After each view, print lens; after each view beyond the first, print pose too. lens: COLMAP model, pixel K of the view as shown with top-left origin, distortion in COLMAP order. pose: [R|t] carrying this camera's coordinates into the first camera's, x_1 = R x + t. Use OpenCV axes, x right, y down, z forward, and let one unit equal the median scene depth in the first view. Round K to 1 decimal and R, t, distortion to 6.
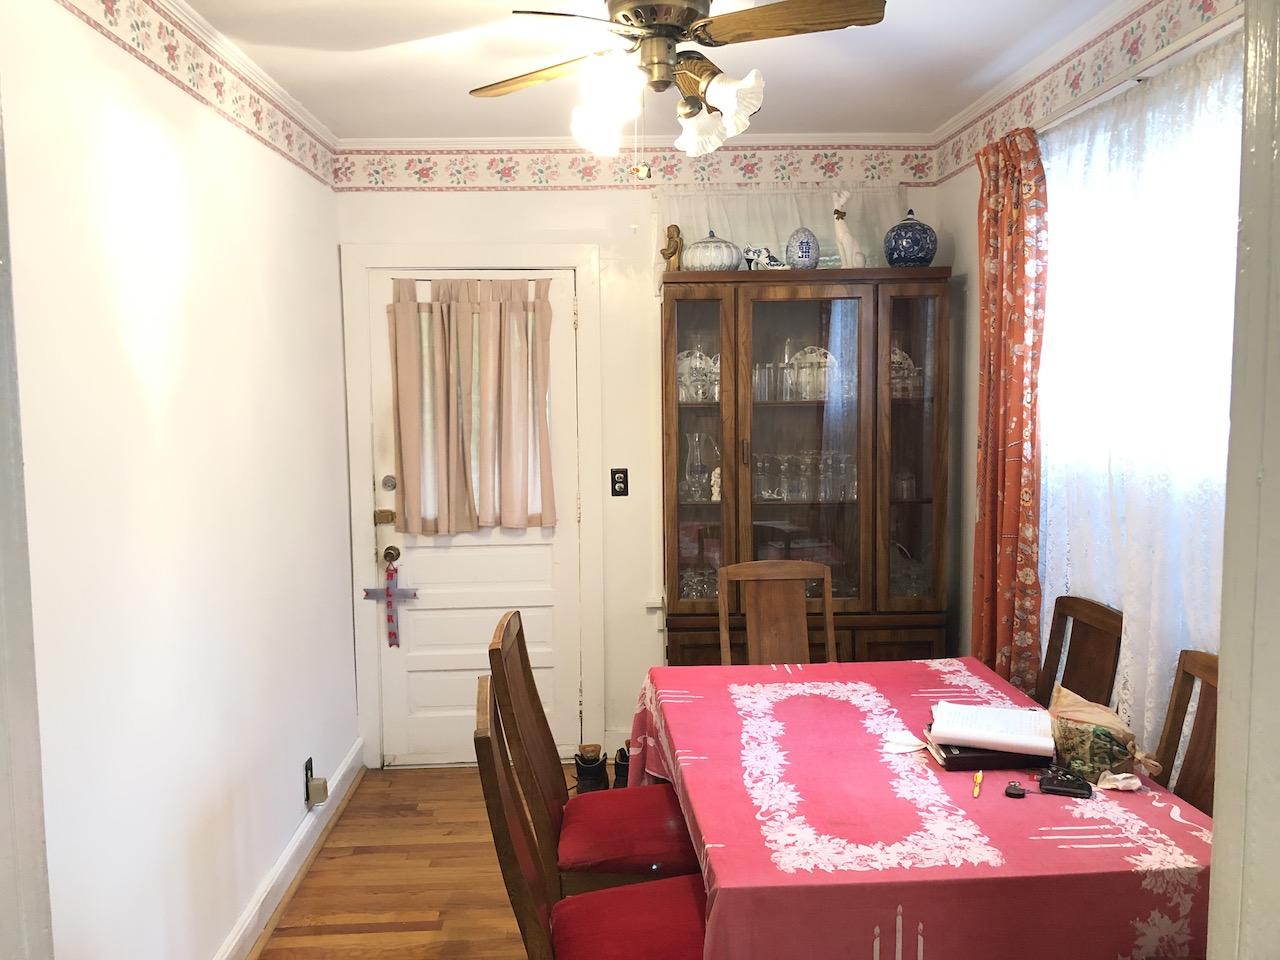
lens RADIAL K [[1055.9, 0, 640.4], [0, 1055.9, 487.0], [0, 0, 1]] dist [0.134430, 0.000763]
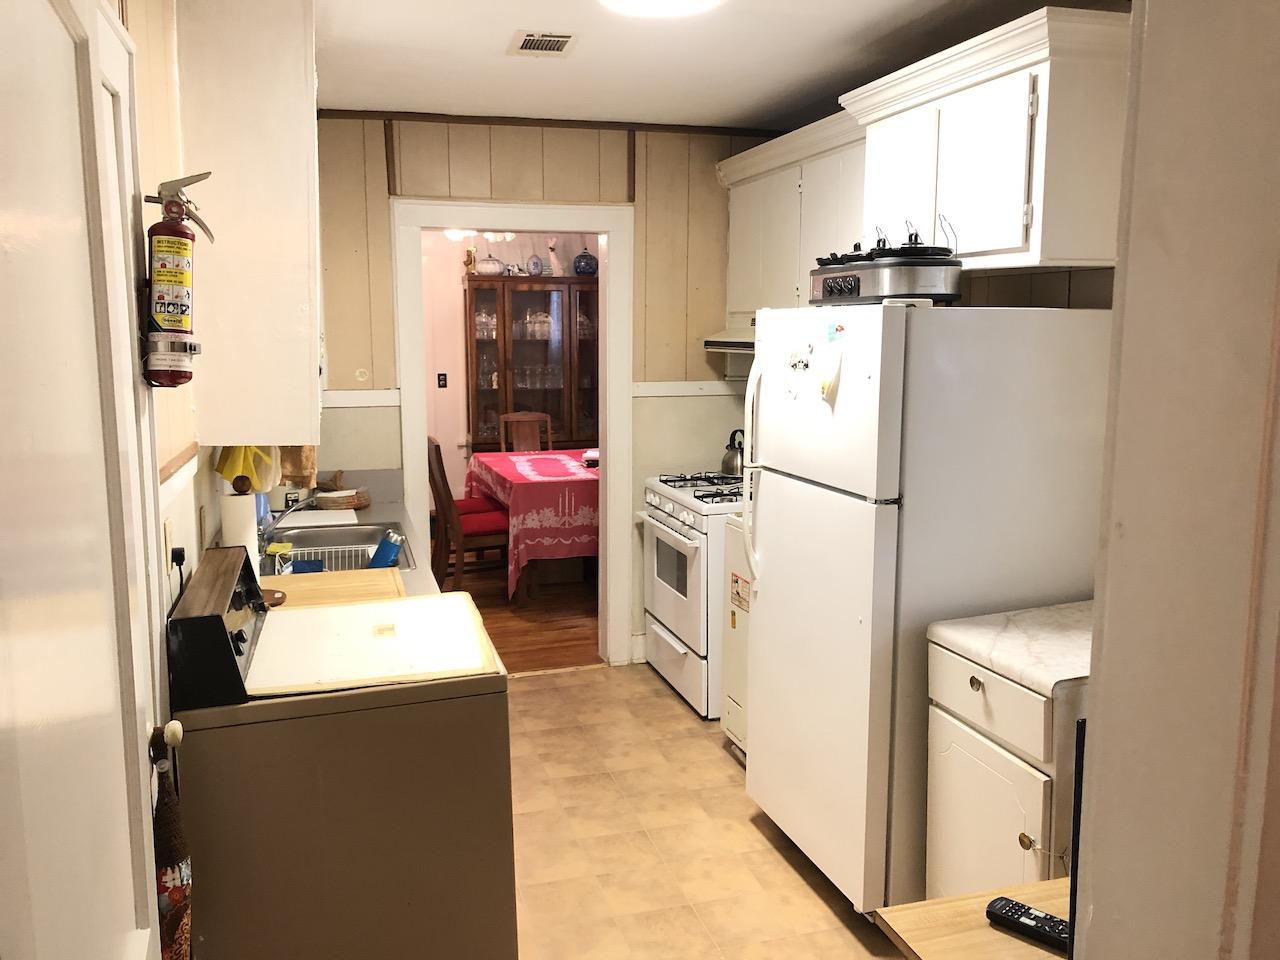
lens RADIAL K [[1055.9, 0, 647.5], [0, 1055.9, 477.0], [0, 0, 1]] dist [0.134430, 0.000763]
pose [[0.967607, -0.020533, 0.251625, -0.161570], [0.008375, 0.998749, 0.049294, 0.085668], [-0.252322, -0.045590, 0.966569, -1.054963]]
